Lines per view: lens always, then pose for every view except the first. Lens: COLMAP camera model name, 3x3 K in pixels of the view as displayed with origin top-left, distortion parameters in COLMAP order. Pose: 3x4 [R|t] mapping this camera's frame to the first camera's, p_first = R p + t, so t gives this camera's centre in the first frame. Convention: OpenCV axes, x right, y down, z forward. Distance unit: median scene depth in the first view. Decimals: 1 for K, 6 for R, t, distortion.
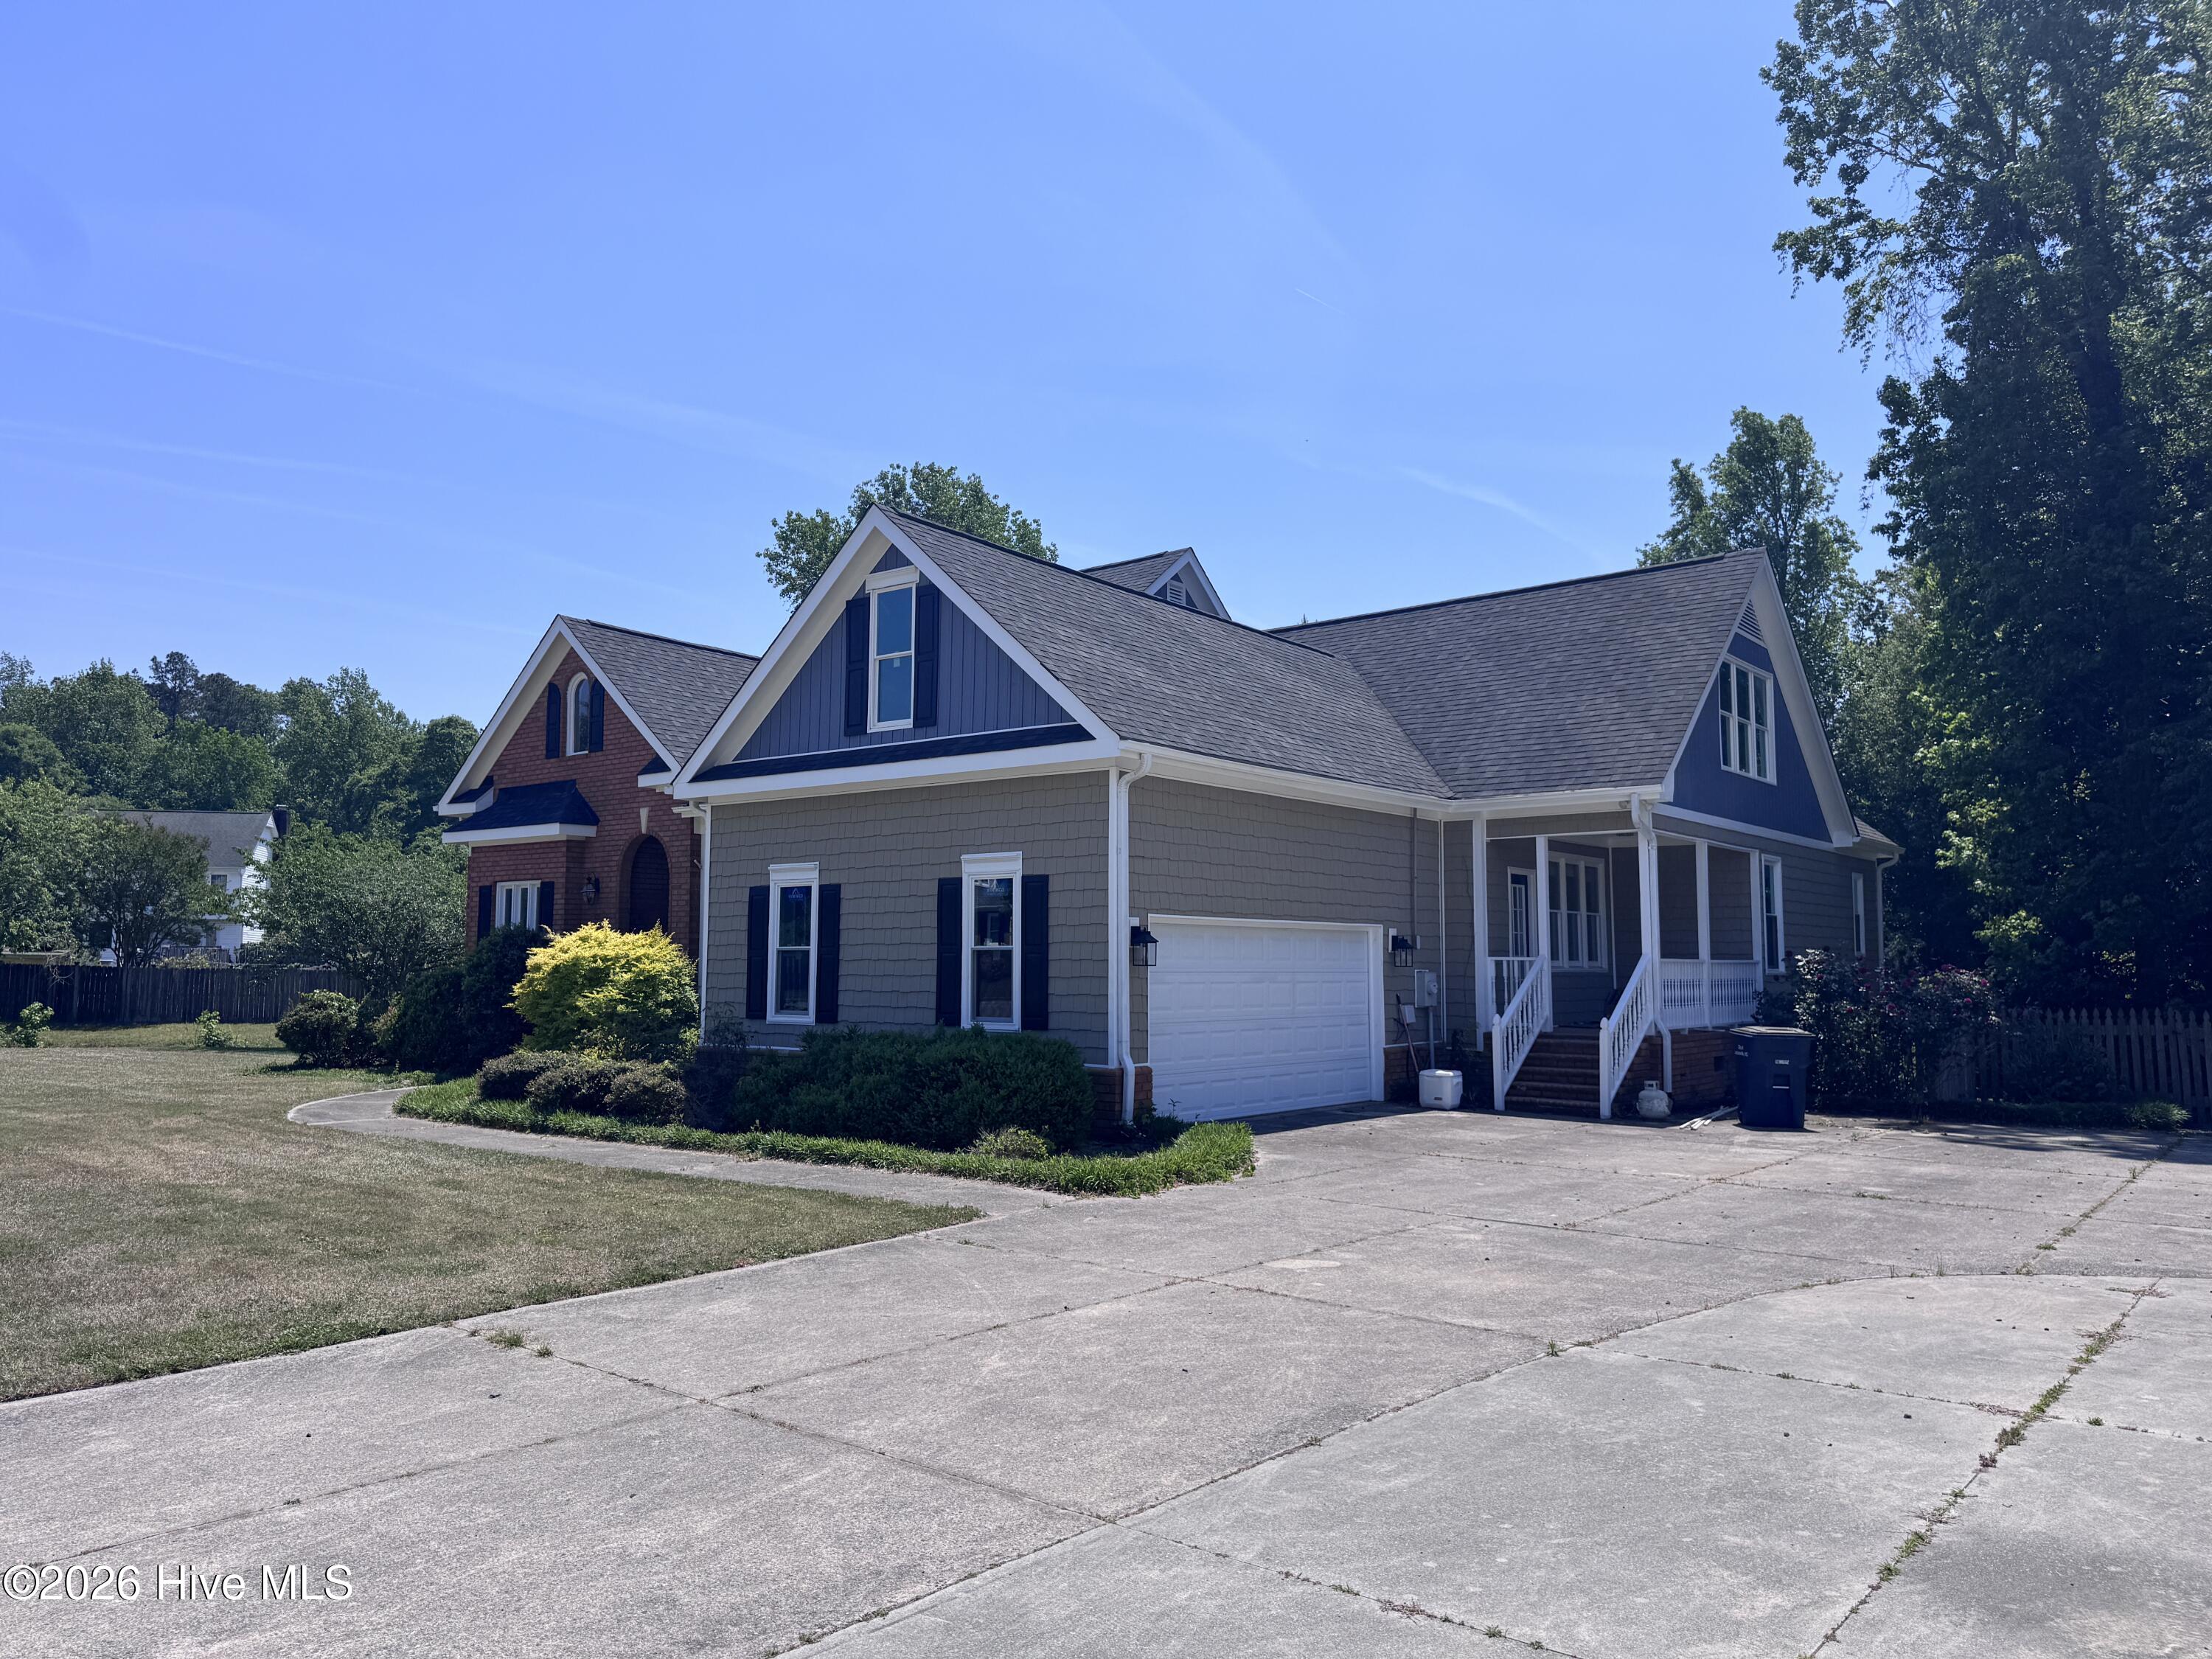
lens RADIAL K [[1527.3, 0, 1115.3], [0, 1527.3, 837.9], [0, 0, 1]] dist [0.157129, -0.232055]
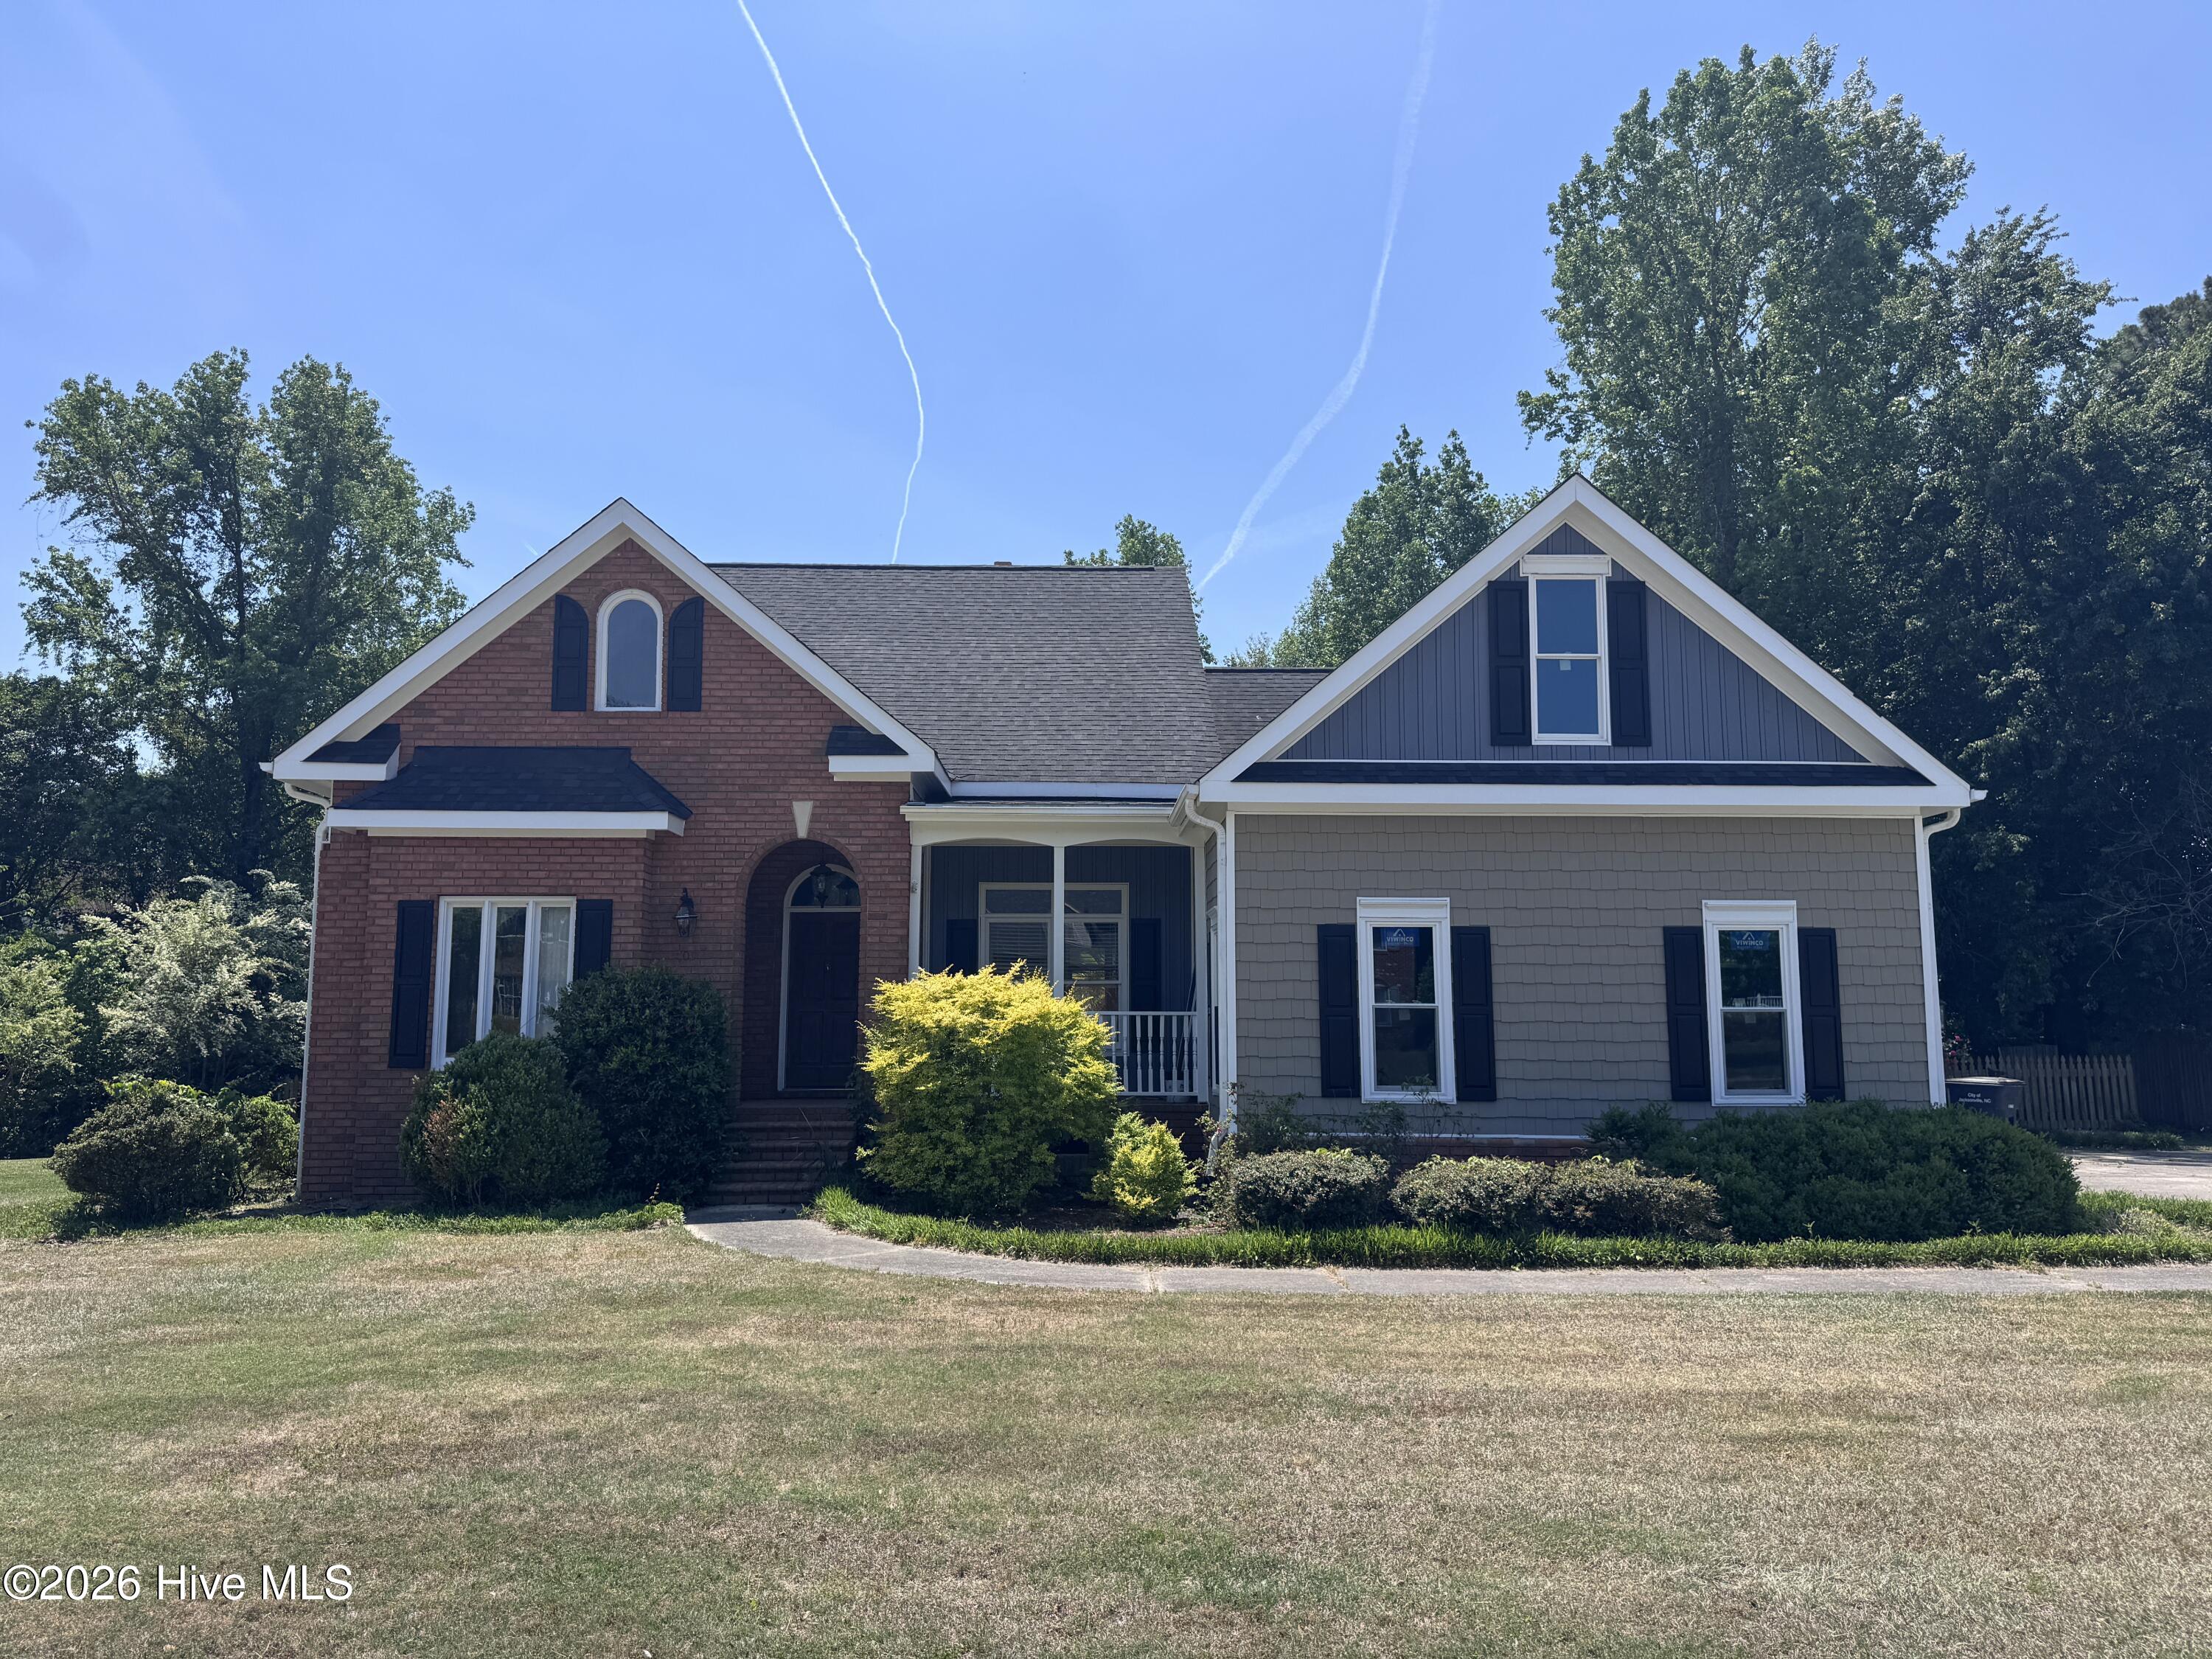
lens RADIAL K [[1527.3, 0, 1115.3], [0, 1527.3, 837.9], [0, 0, 1]] dist [0.157129, -0.232055]
pose [[0.767365, 0.072856, 0.637057, -0.850905], [-0.049652, 0.997292, -0.054246, 0.037206], [-0.639285, 0.009995, 0.768905, 0.501866]]
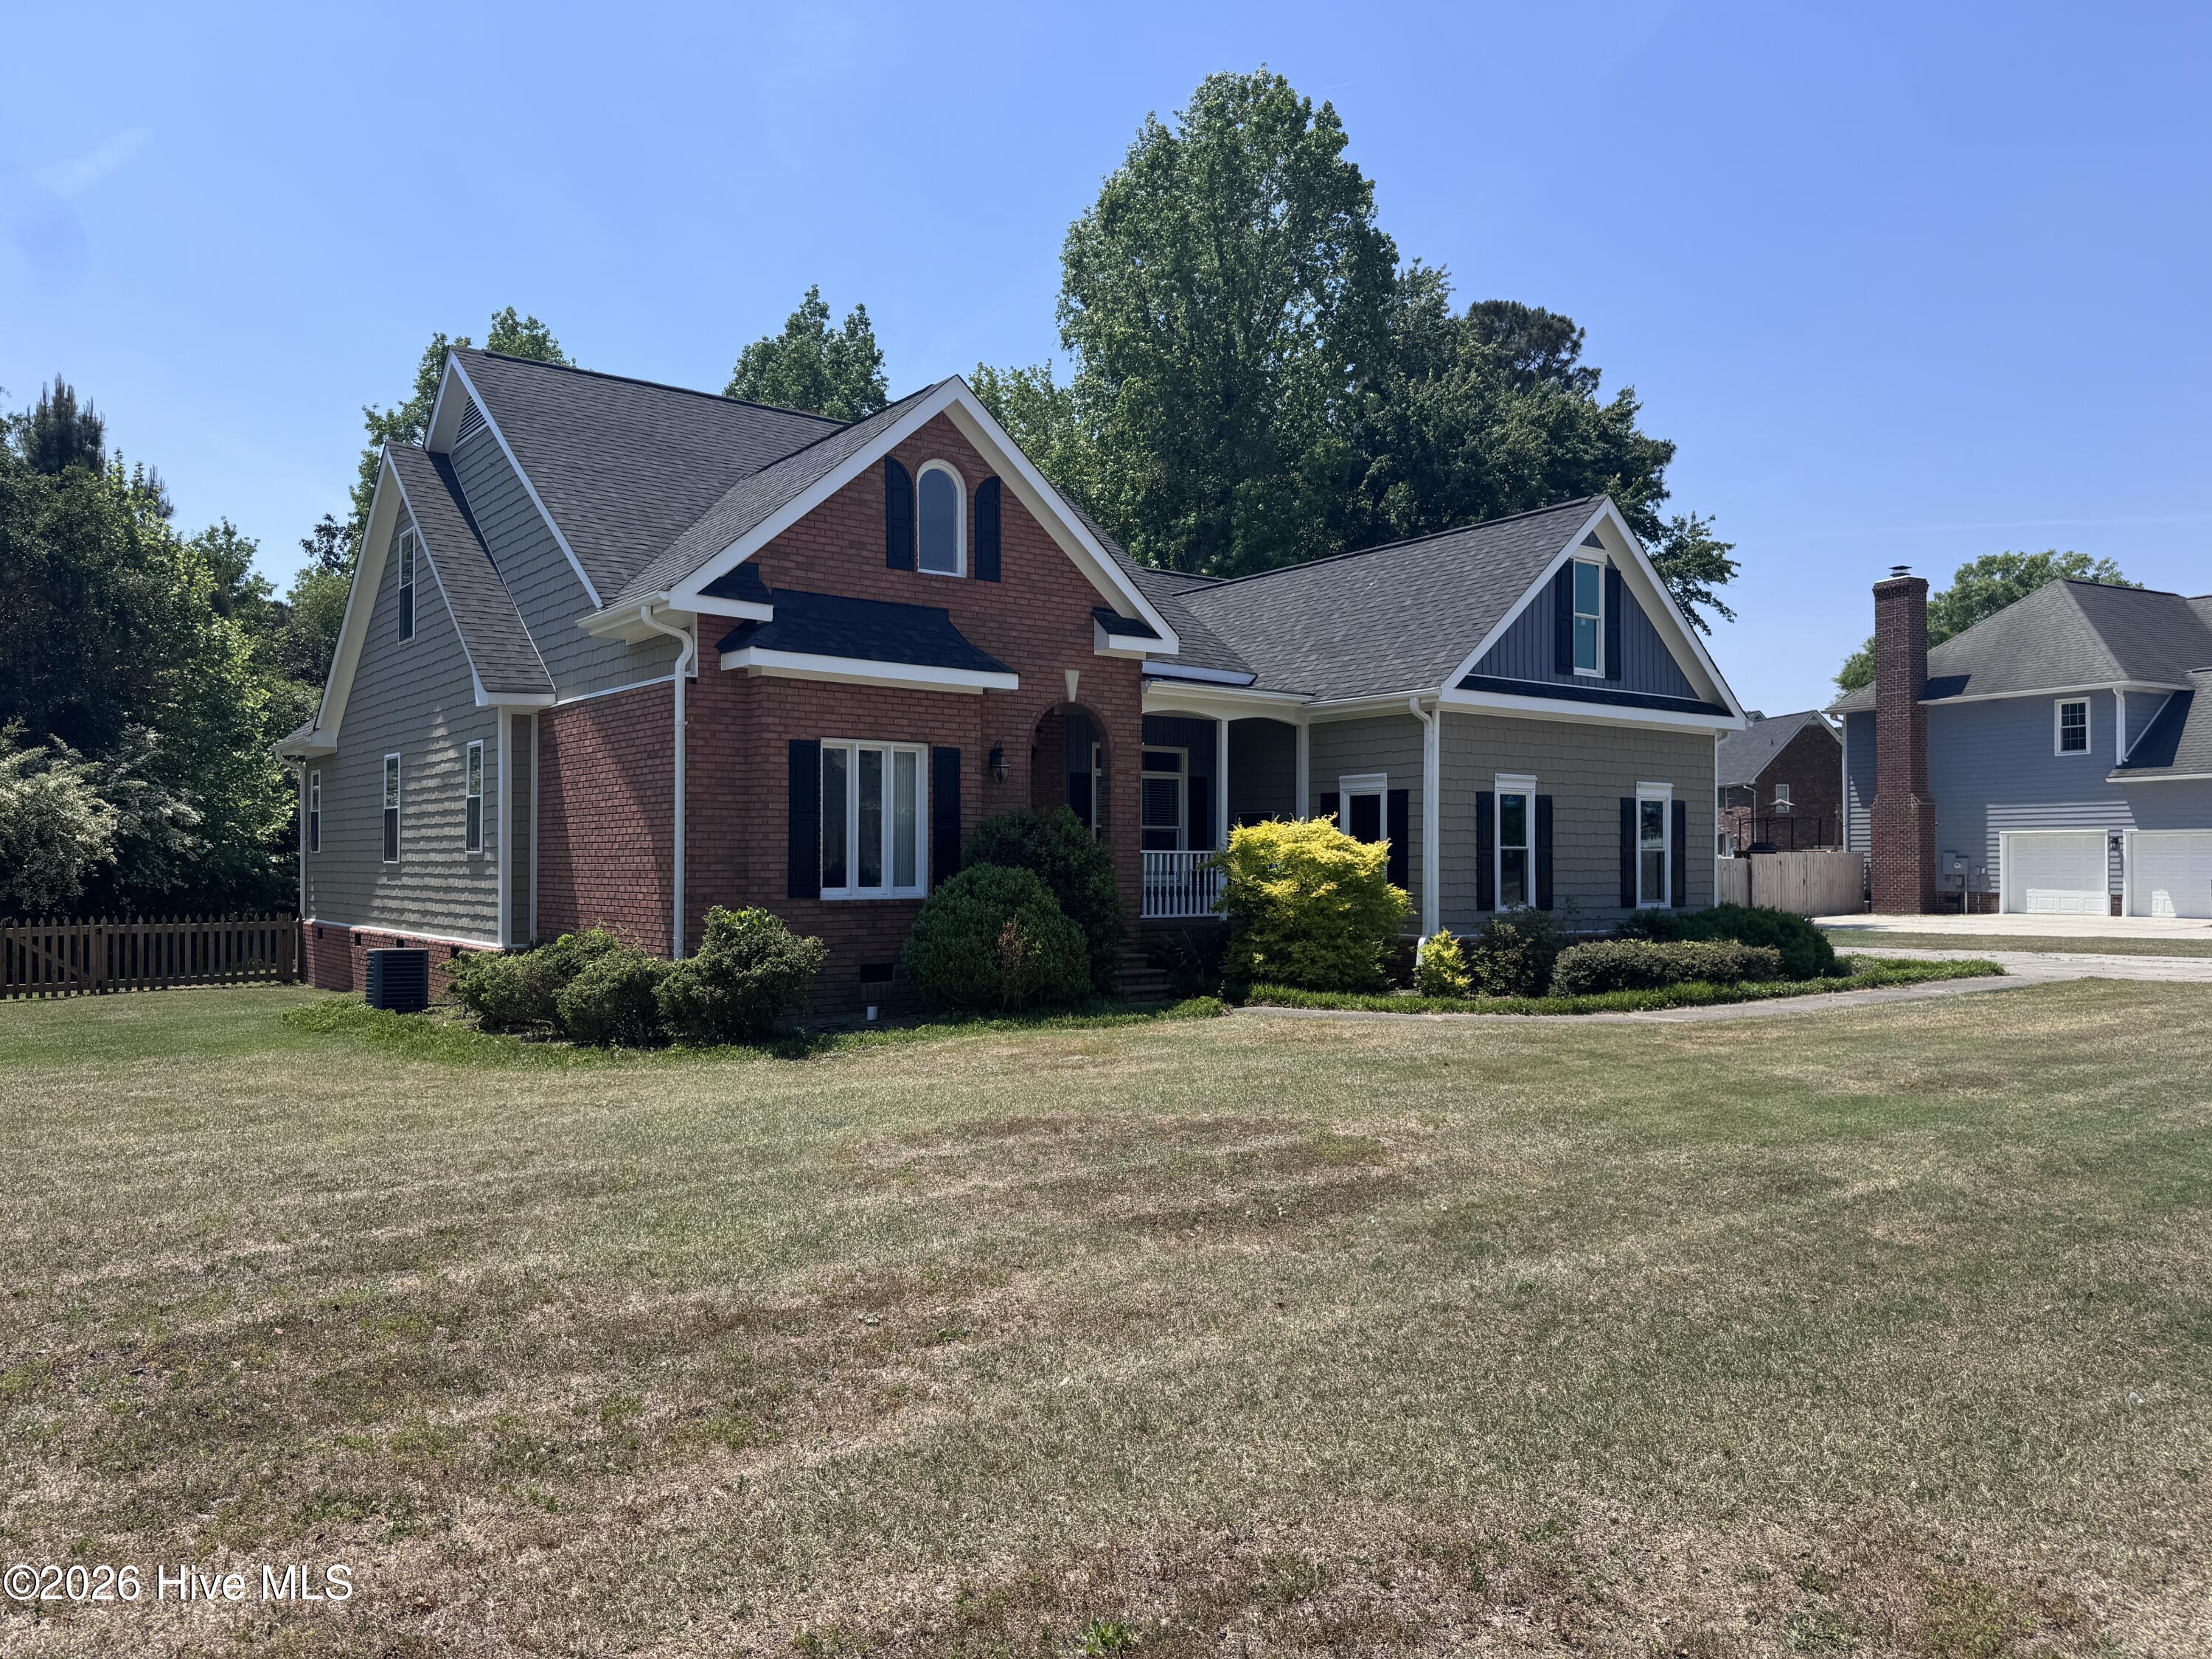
lens RADIAL K [[1527.3, 0, 1115.3], [0, 1527.3, 837.9], [0, 0, 1]] dist [0.157129, -0.232055]
pose [[0.239187, 0.010755, 0.970914, -1.442009], [-0.079920, 0.996764, 0.008647, 0.080005], [-0.967679, -0.079664, 0.239272, 1.039139]]
